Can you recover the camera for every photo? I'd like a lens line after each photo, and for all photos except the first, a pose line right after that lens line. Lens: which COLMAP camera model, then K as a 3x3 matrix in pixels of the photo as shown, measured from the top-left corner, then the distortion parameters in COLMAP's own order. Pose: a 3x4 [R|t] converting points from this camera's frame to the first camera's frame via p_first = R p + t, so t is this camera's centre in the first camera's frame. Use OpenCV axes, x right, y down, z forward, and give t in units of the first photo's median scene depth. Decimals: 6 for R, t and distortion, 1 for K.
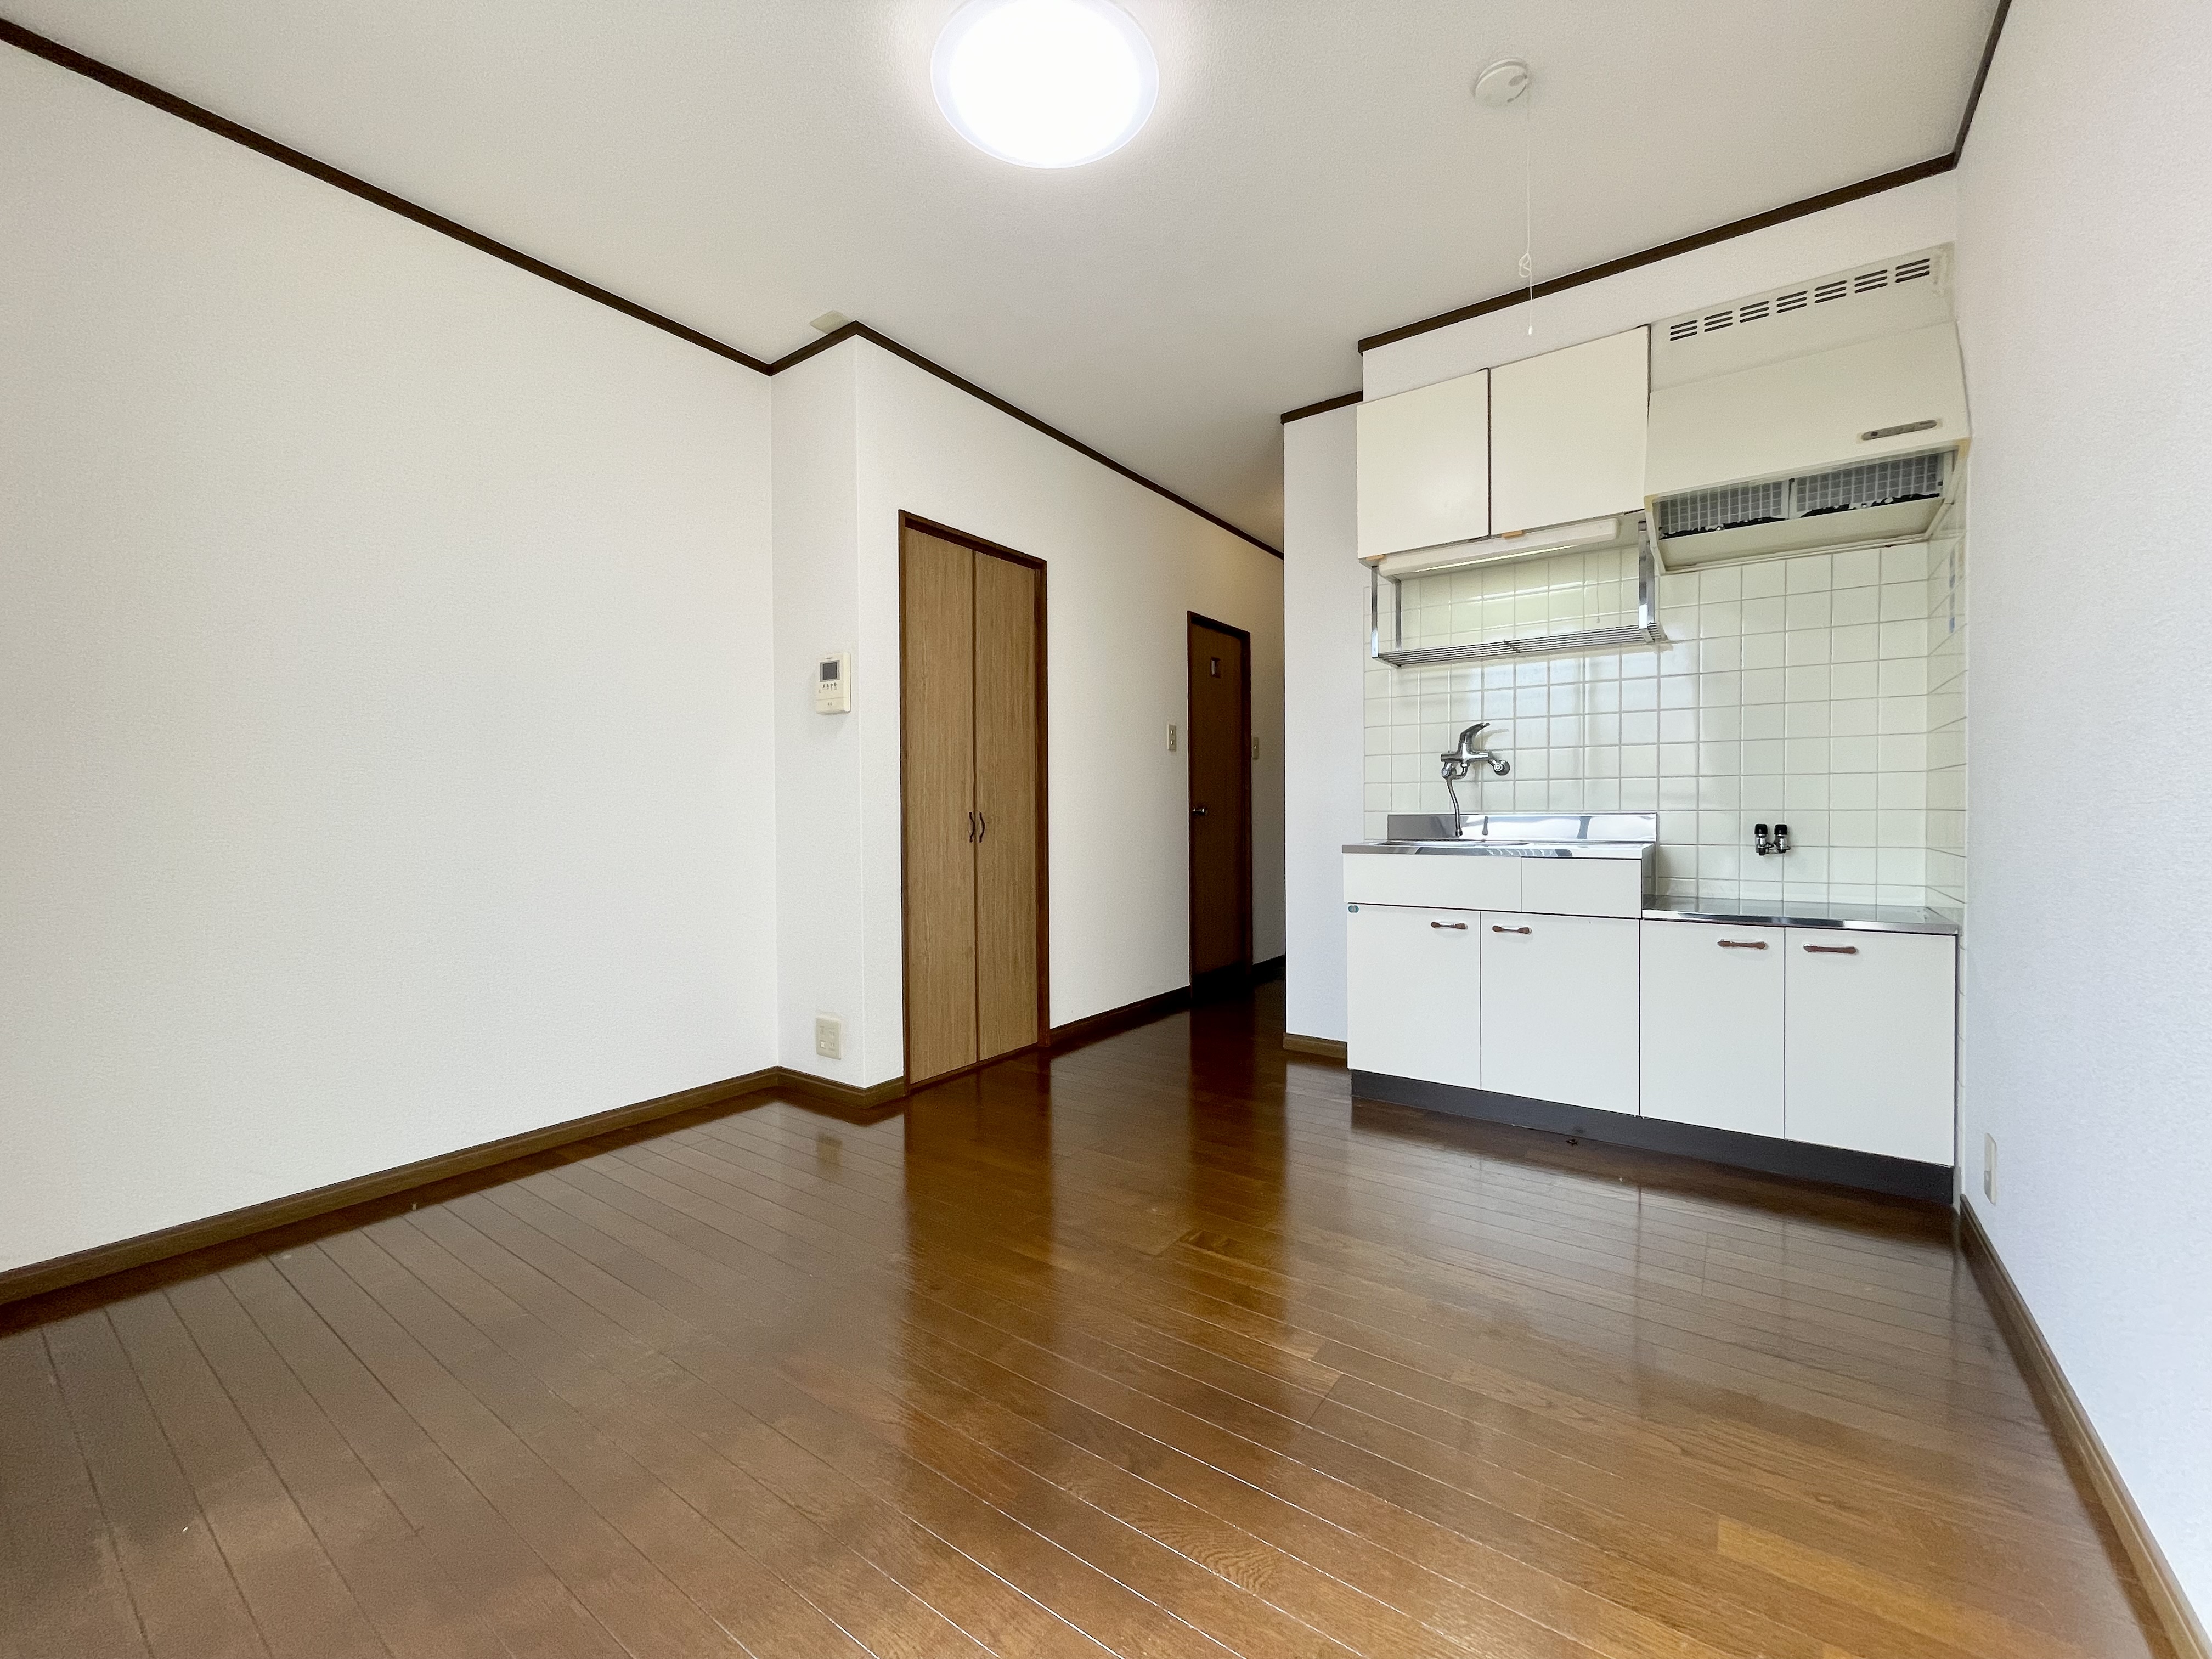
lens RADIAL K [[891.3, 0, 1104.8], [0, 891.3, 823.5], [0, 0, 1]] dist [-0.000261, -0.000027]
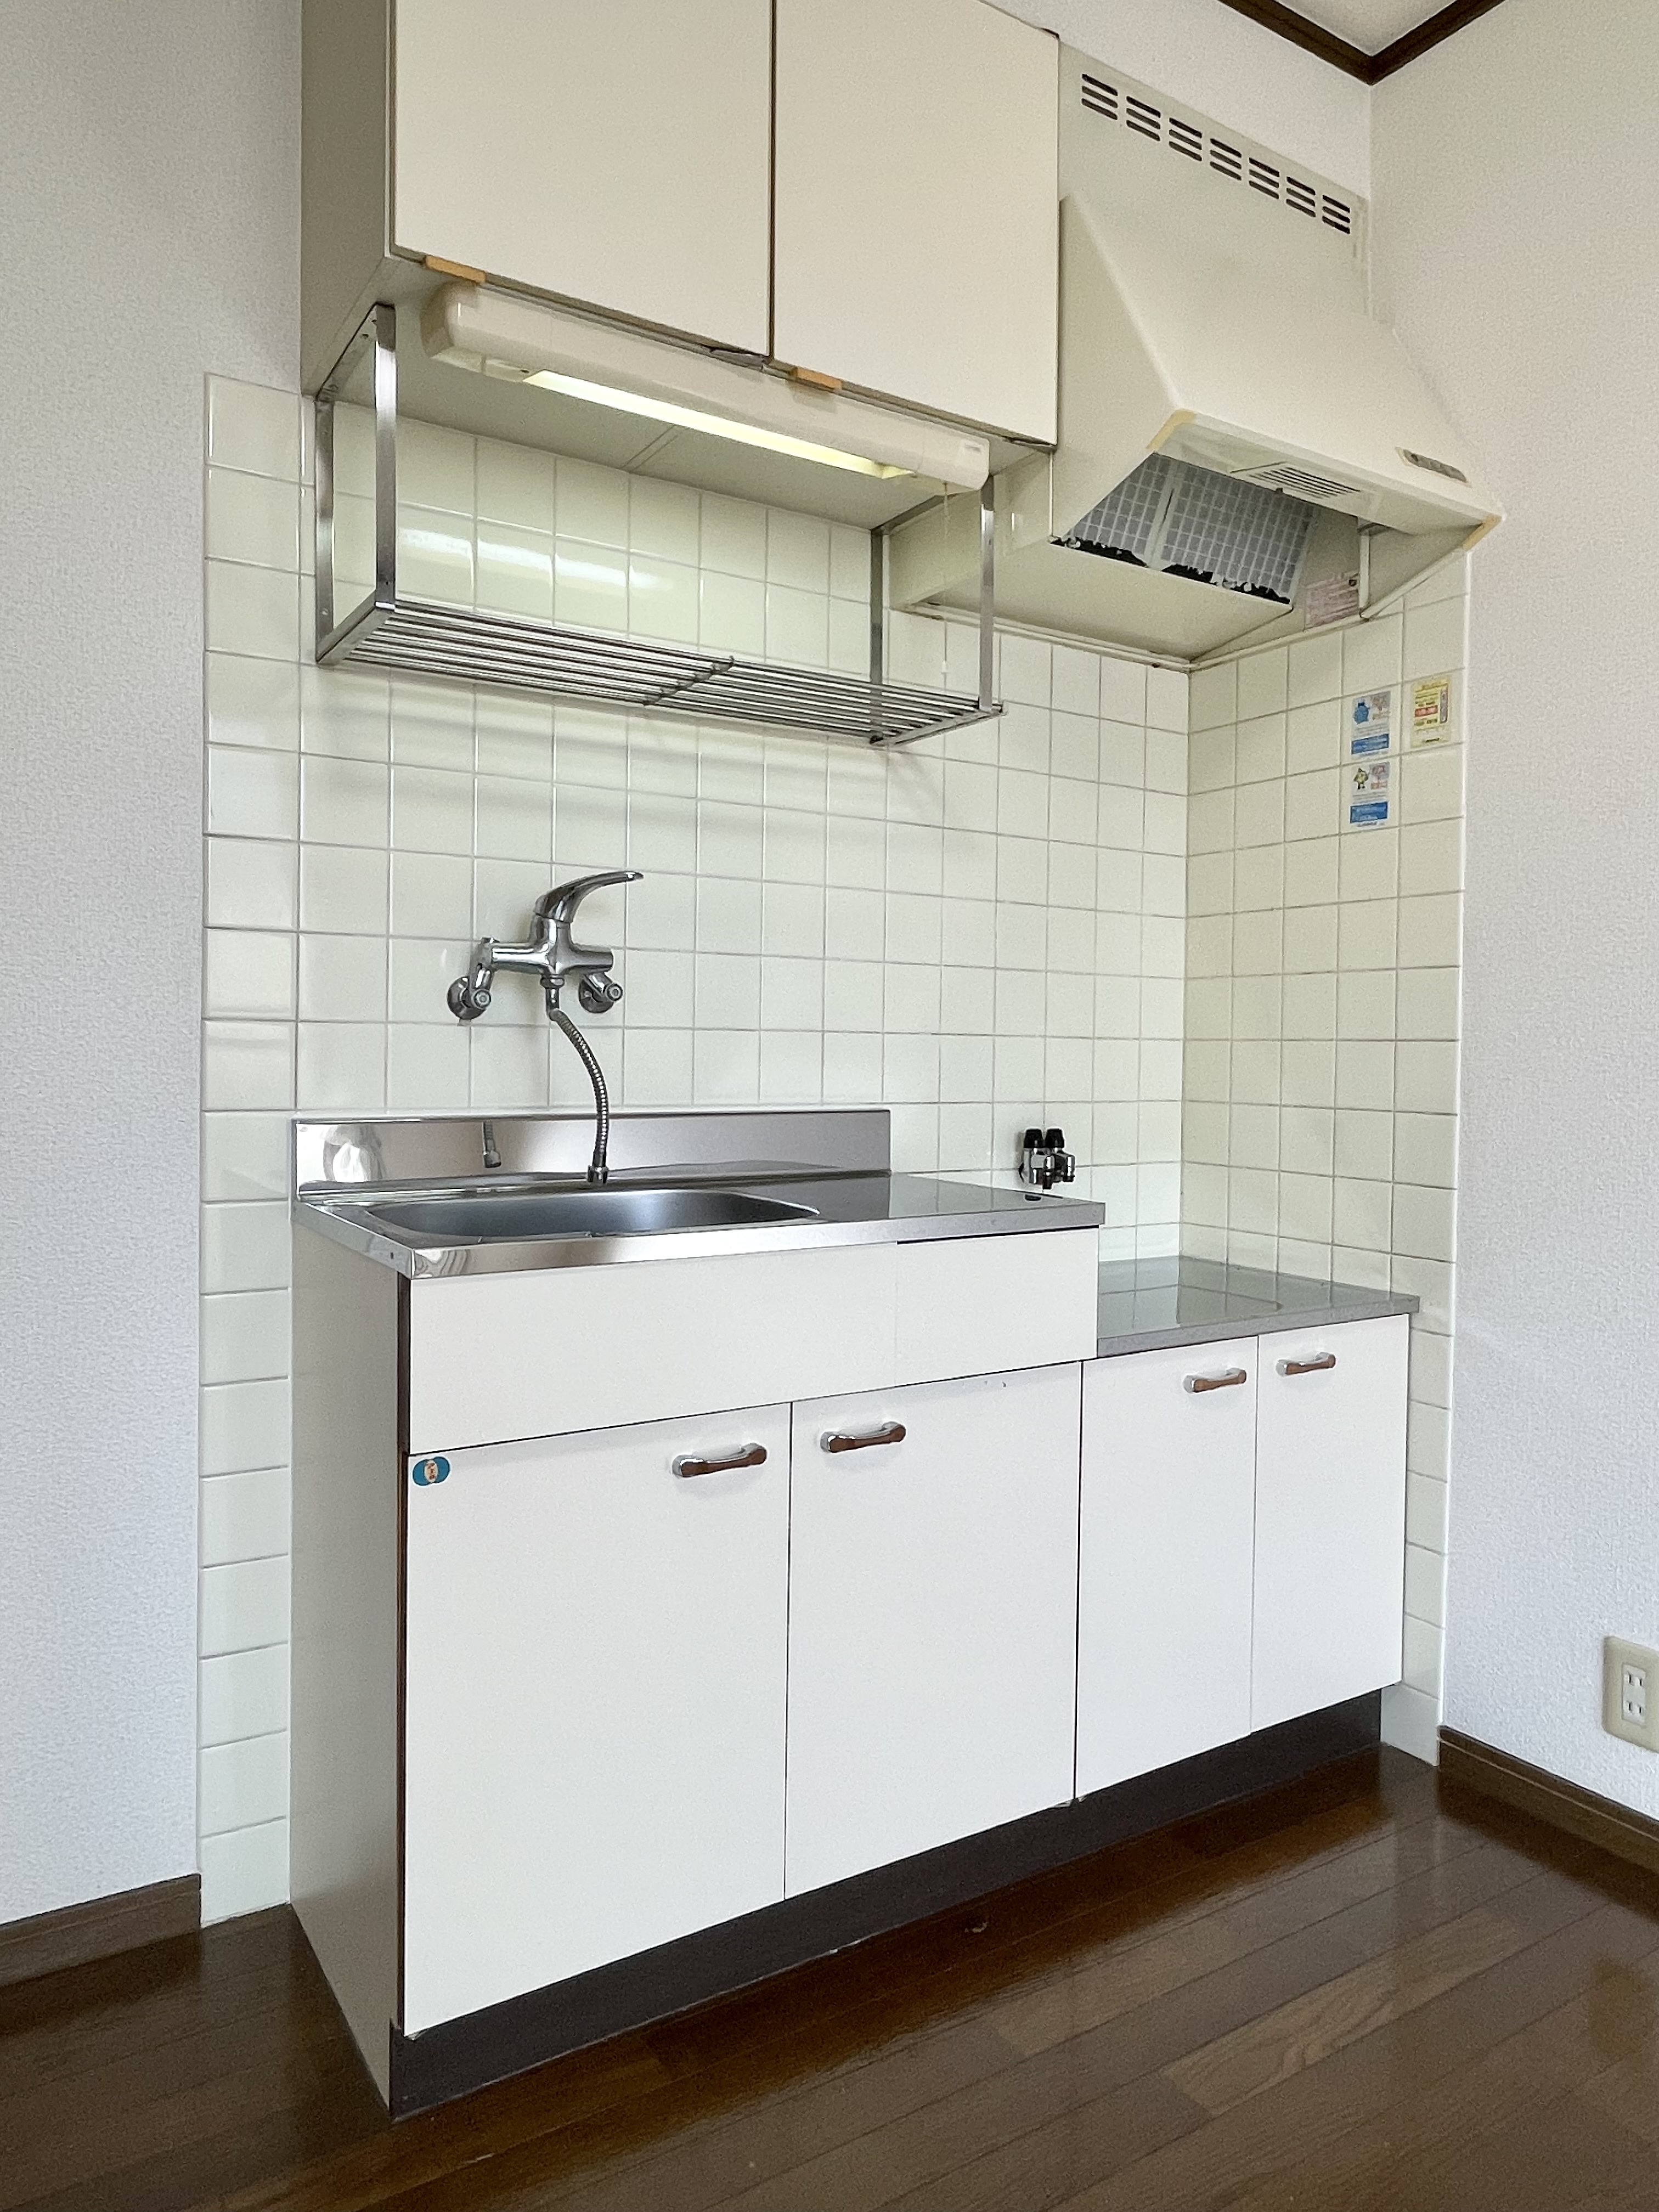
lens RADIAL K [[1435.2, 0, 827.6], [0, 1435.2, 1085.7], [0, 0, 1]] dist [0.006753, -0.006601]
pose [[0.378439, -0.004208, 0.925617, -0.102155], [0.005546, 0.999982, 0.002278, -0.029061], [-0.925610, 0.004271, 0.378456, 0.787866]]
